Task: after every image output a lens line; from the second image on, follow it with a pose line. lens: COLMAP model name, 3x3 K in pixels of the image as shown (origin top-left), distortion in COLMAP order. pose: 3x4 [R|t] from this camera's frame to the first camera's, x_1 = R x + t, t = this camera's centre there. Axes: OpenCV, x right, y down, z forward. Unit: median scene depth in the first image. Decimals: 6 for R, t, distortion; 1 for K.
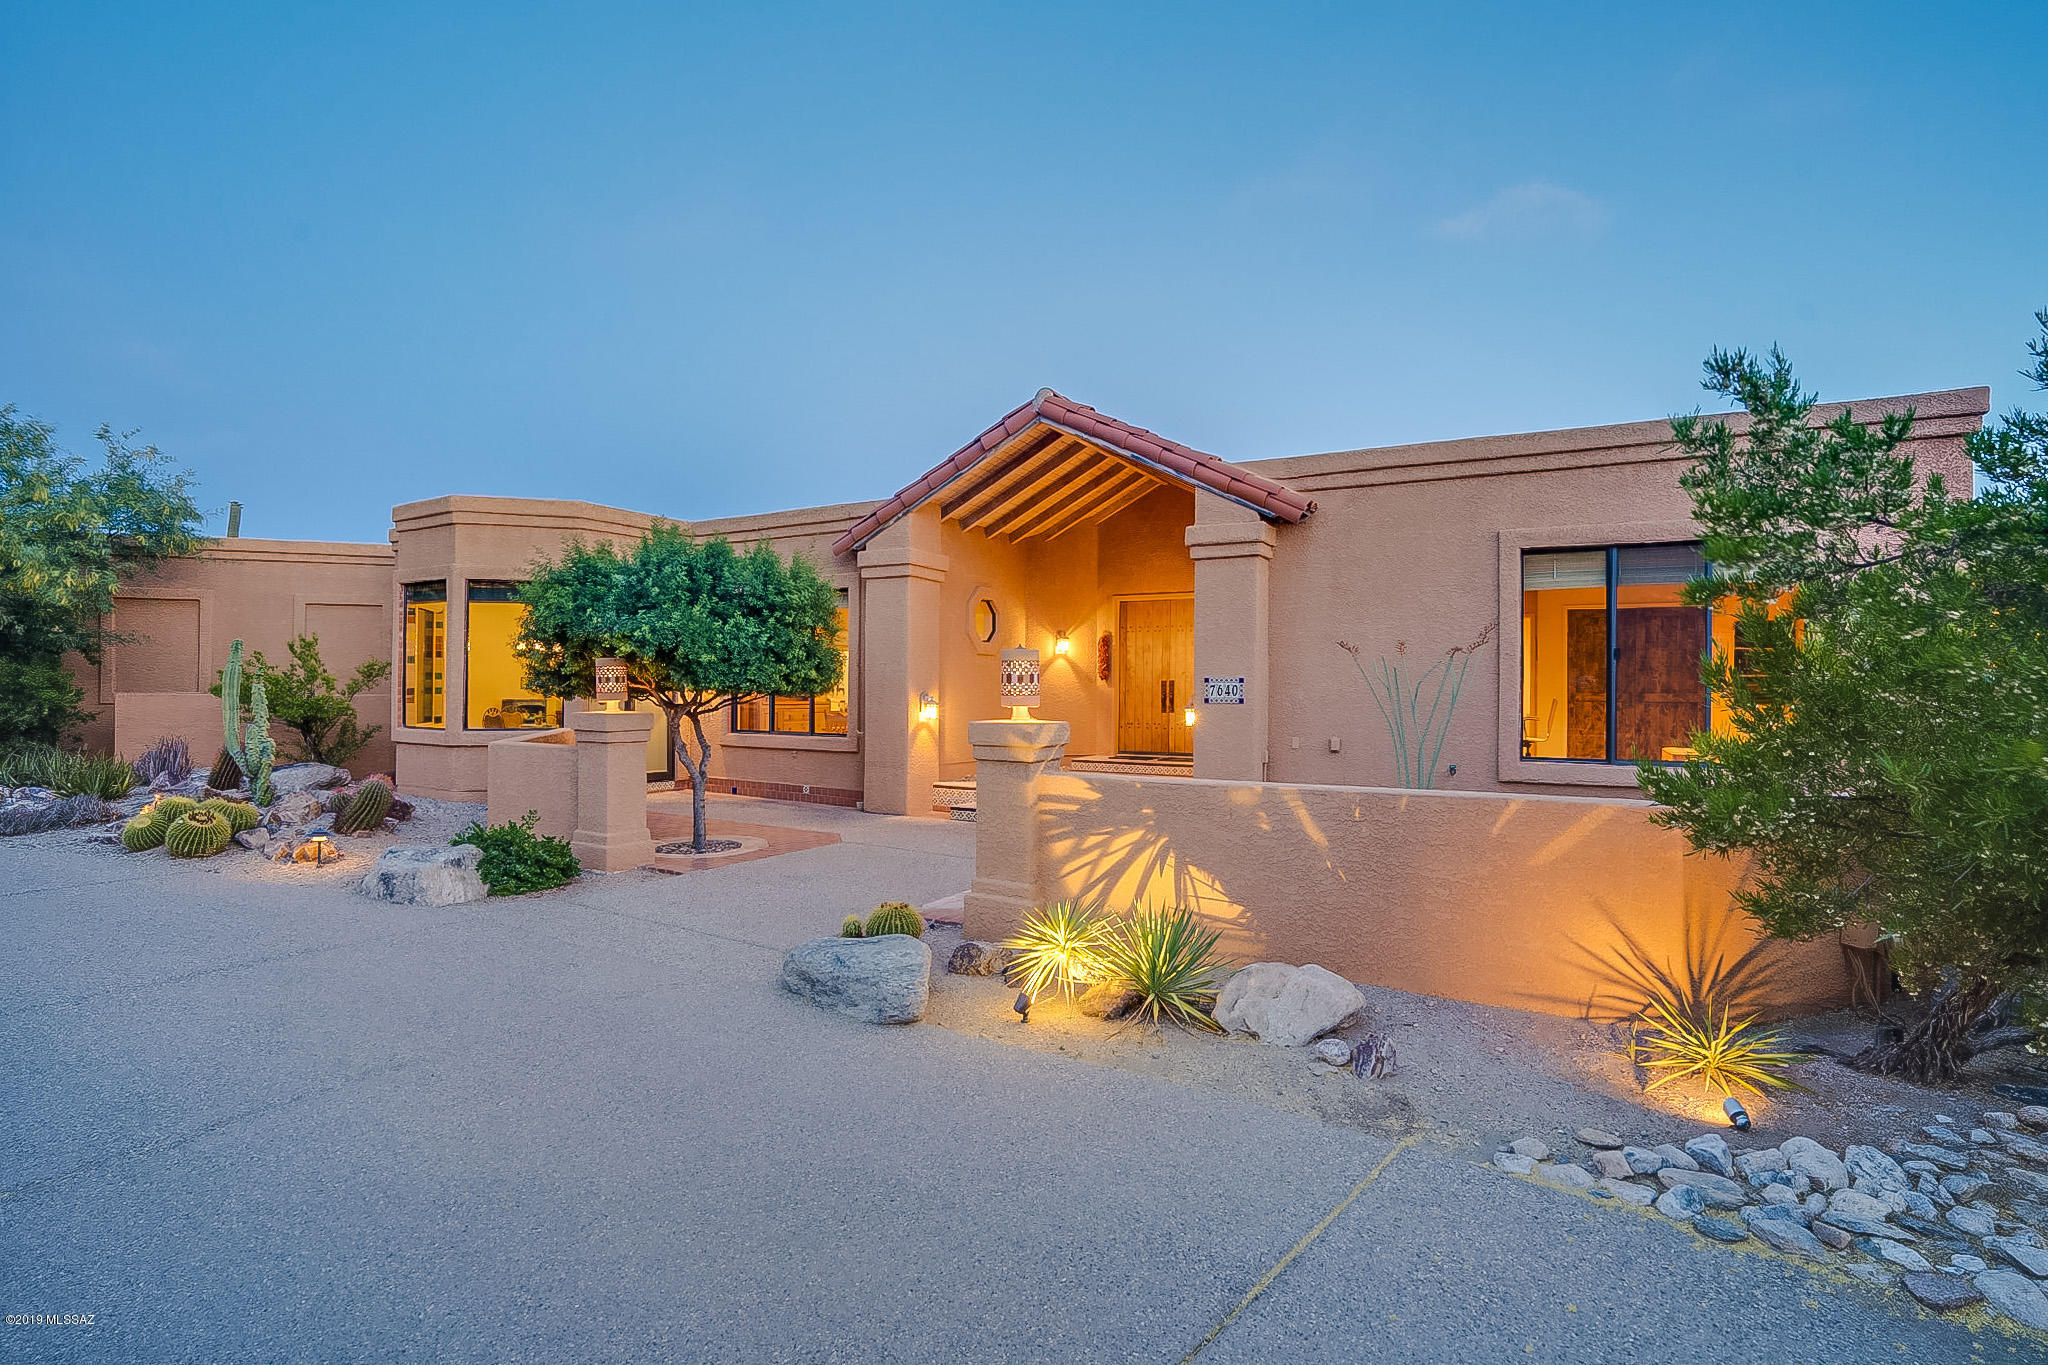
lens RADIAL K [[943.5, 0, 1040.6], [0, 943.5, 687.3], [0, 0, 1]] dist [-0.059891, 0.023795]
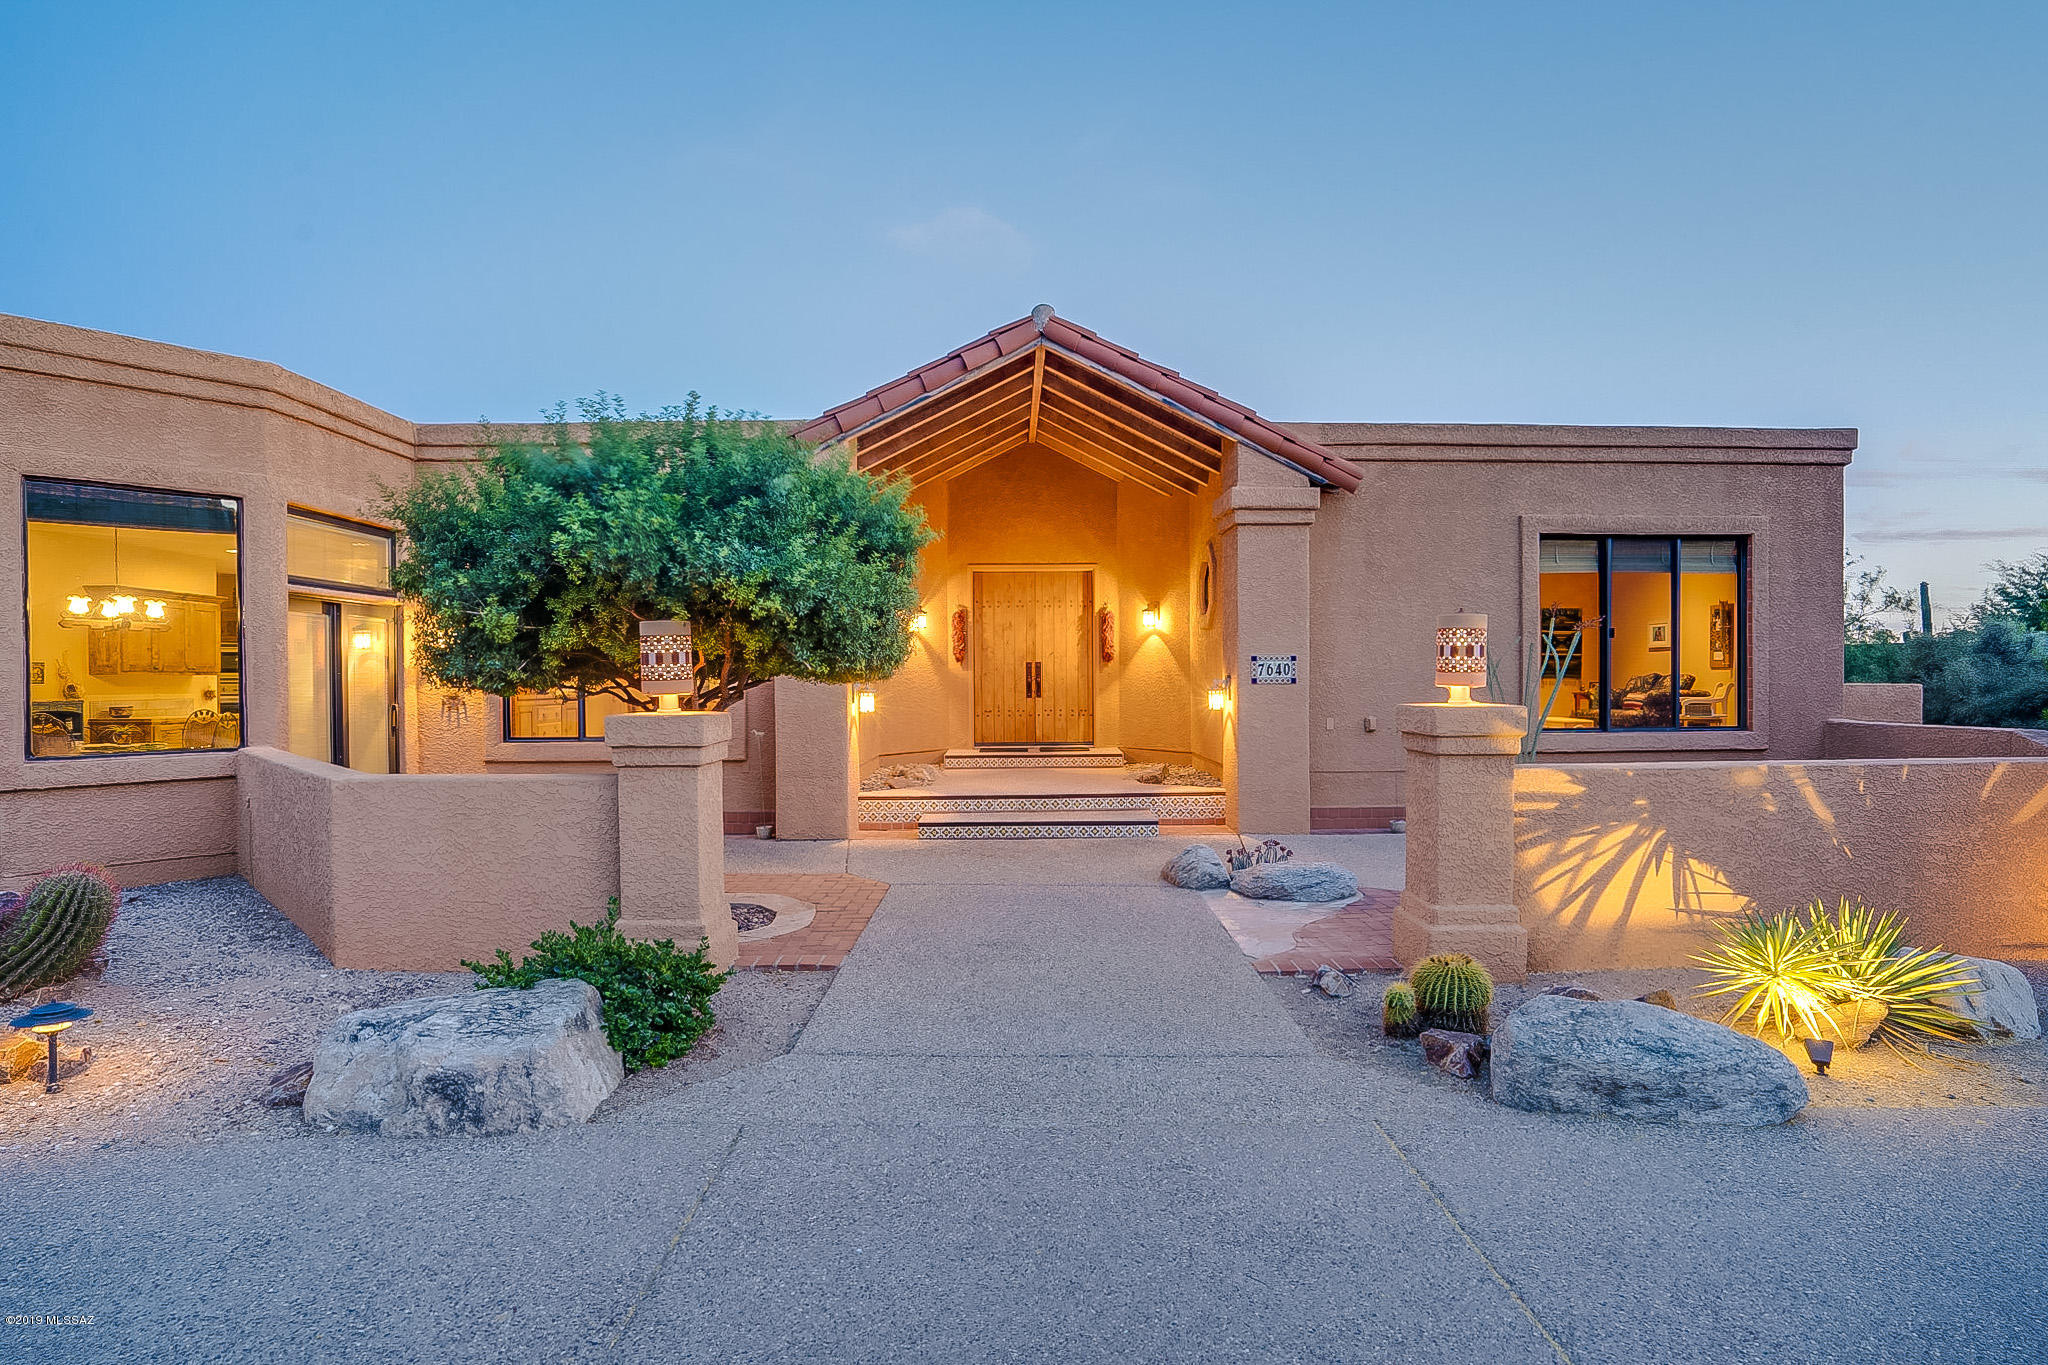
lens RADIAL K [[956.9, 0, 1036.8], [0, 956.9, 693.9], [0, 0, 1]] dist [-0.054374, 0.020863]
pose [[0.867739, -0.020833, 0.496583, -0.525530], [0.010856, 0.999677, 0.022968, 0.003634], [-0.496901, -0.014539, 0.867685, 0.347216]]
